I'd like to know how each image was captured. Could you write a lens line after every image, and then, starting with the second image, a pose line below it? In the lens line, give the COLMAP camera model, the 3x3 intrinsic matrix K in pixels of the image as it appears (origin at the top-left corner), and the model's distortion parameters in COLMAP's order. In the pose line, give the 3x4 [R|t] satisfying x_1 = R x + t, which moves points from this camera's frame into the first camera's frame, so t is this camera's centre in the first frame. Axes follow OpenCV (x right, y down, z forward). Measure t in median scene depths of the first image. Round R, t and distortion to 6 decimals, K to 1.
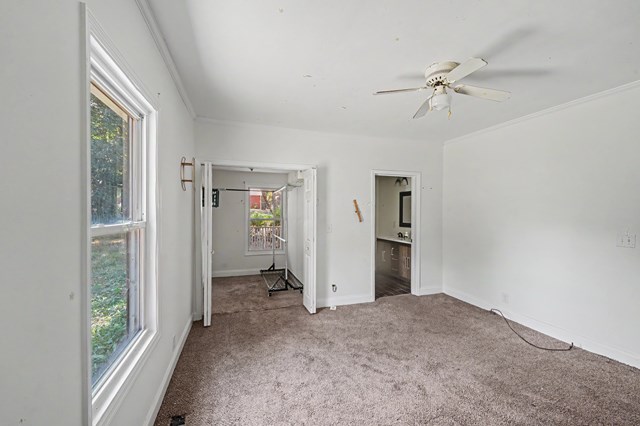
lens RADIAL K [[261.9, 0, 320.6], [0, 261.9, 215.8], [0, 0, 1]] dist [0.002006, -0.000055]
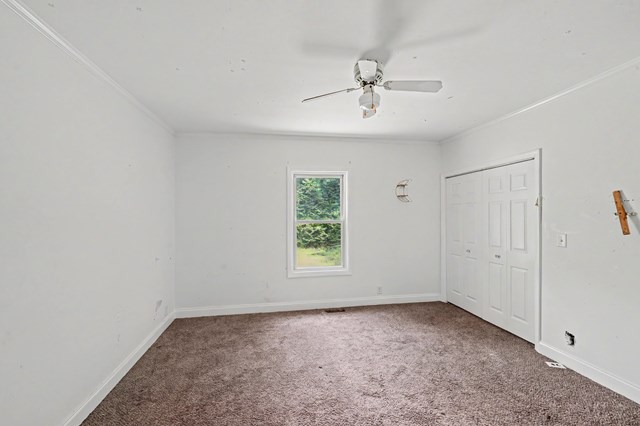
lens RADIAL K [[261.9, 0, 319.0], [0, 261.9, 216.9], [0, 0, 1]] dist [0.002006, -0.000055]
pose [[-0.164448, -0.012611, -0.986305, 0.825298], [-0.004781, 0.999917, -0.011988, -0.000581], [0.986374, 0.002744, -0.164495, 0.561058]]
